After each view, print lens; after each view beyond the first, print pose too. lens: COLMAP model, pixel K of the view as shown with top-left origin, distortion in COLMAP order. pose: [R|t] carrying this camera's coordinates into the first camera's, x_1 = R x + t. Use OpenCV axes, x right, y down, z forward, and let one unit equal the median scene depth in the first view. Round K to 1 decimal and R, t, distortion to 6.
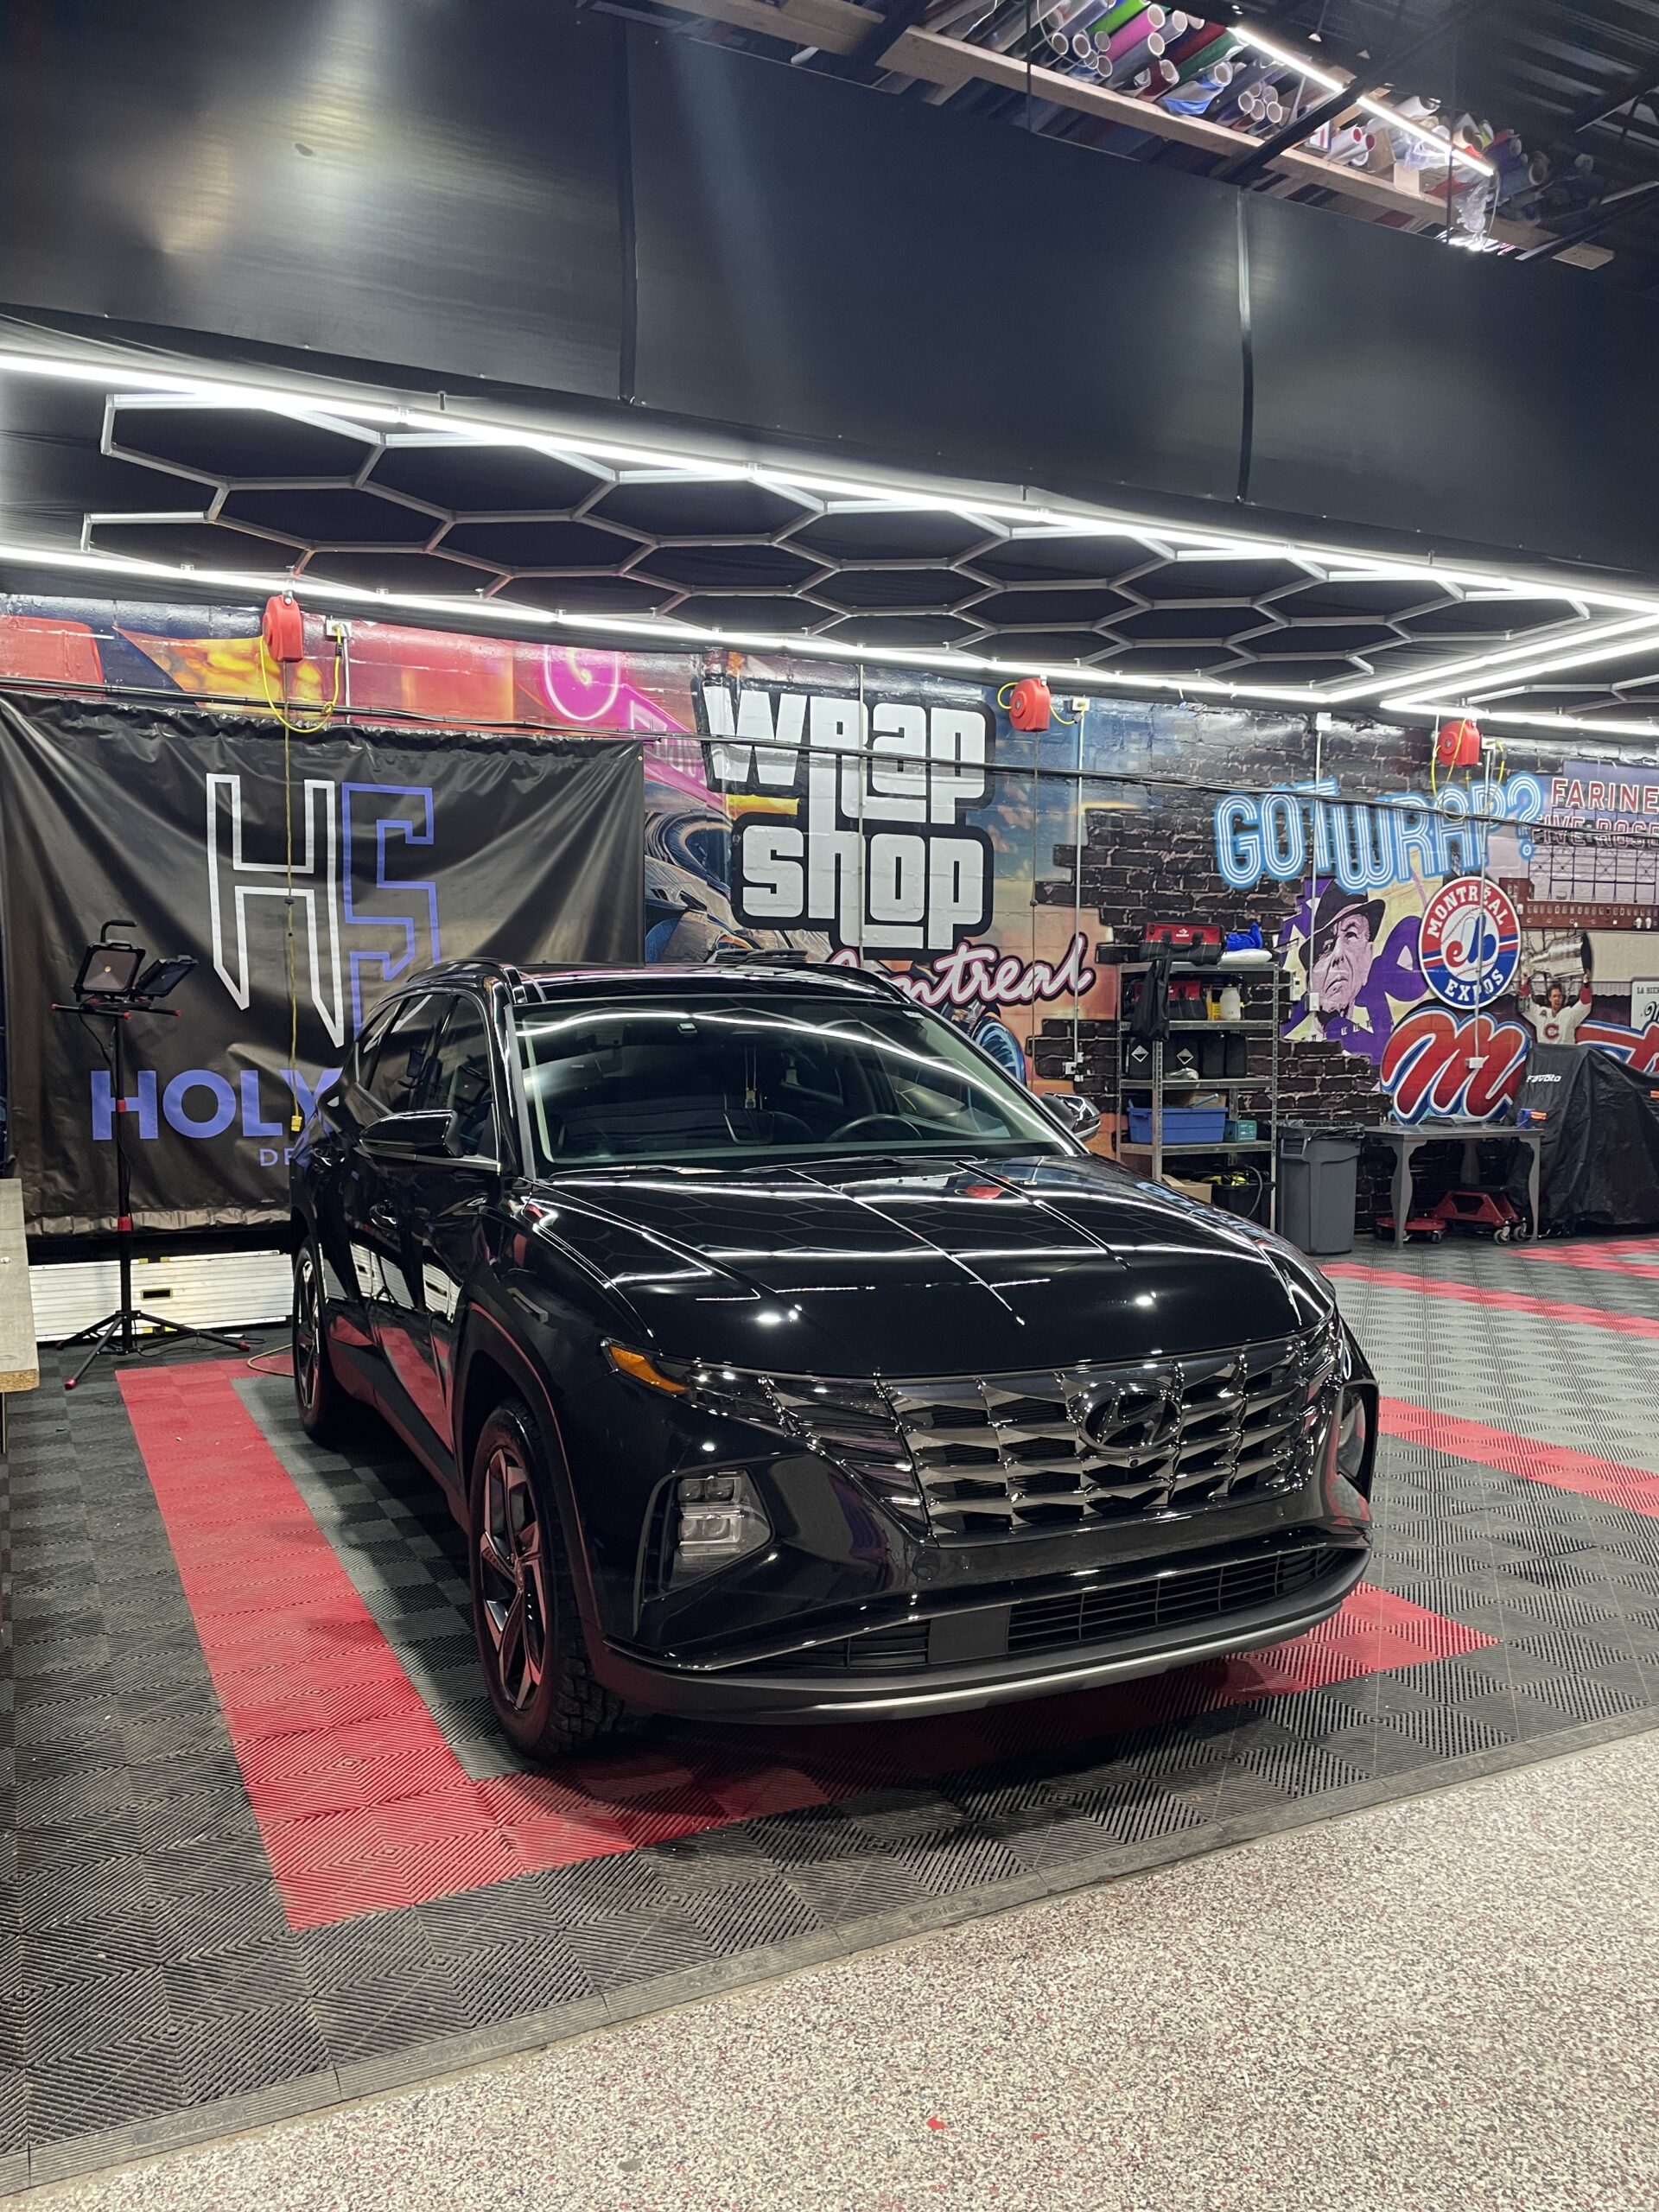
lens RADIAL K [[1666.9, 0, 848.7], [0, 1666.9, 1126.4], [0, 0, 1]] dist [0.012372, -0.009152]
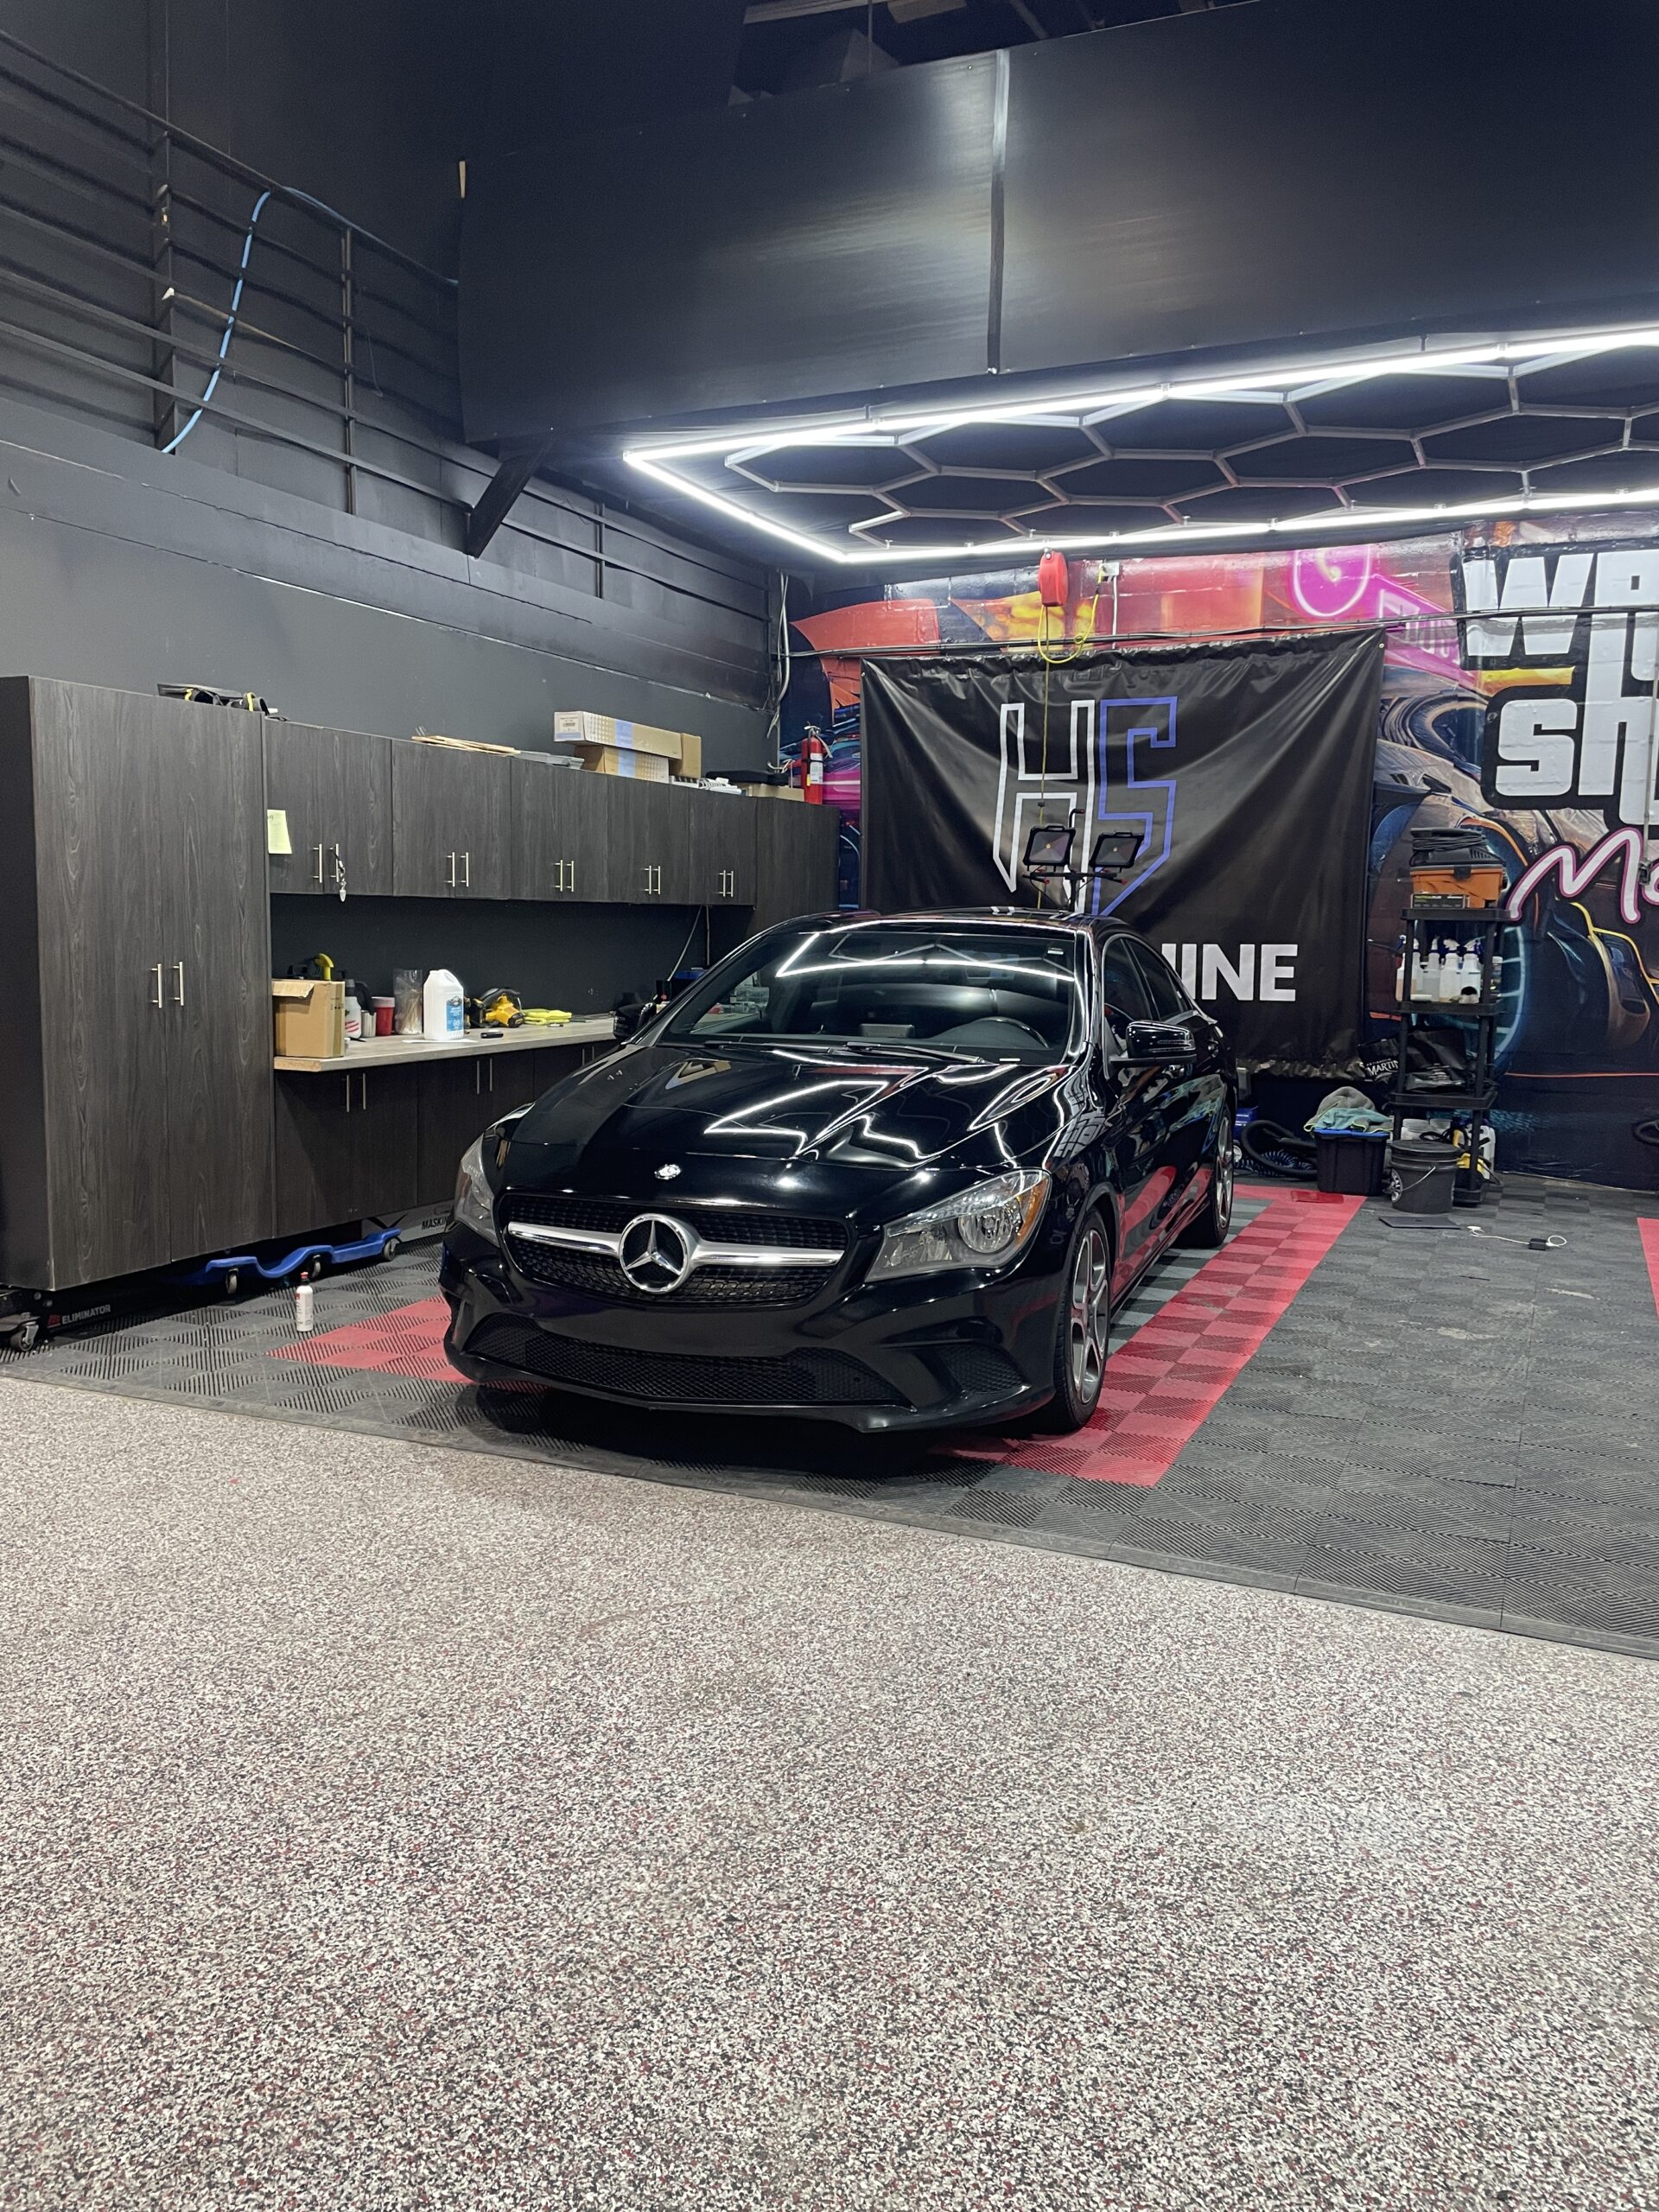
lens RADIAL K [[1666.9, 0, 829.9], [0, 1666.9, 1091.2], [0, 0, 1]] dist [0.012372, -0.009152]
pose [[0.608275, 0.092150, -0.788359, 0.514423], [-0.069017, 0.995616, 0.063124, 0.009529], [0.790720, 0.016014, 0.611968, 0.116088]]
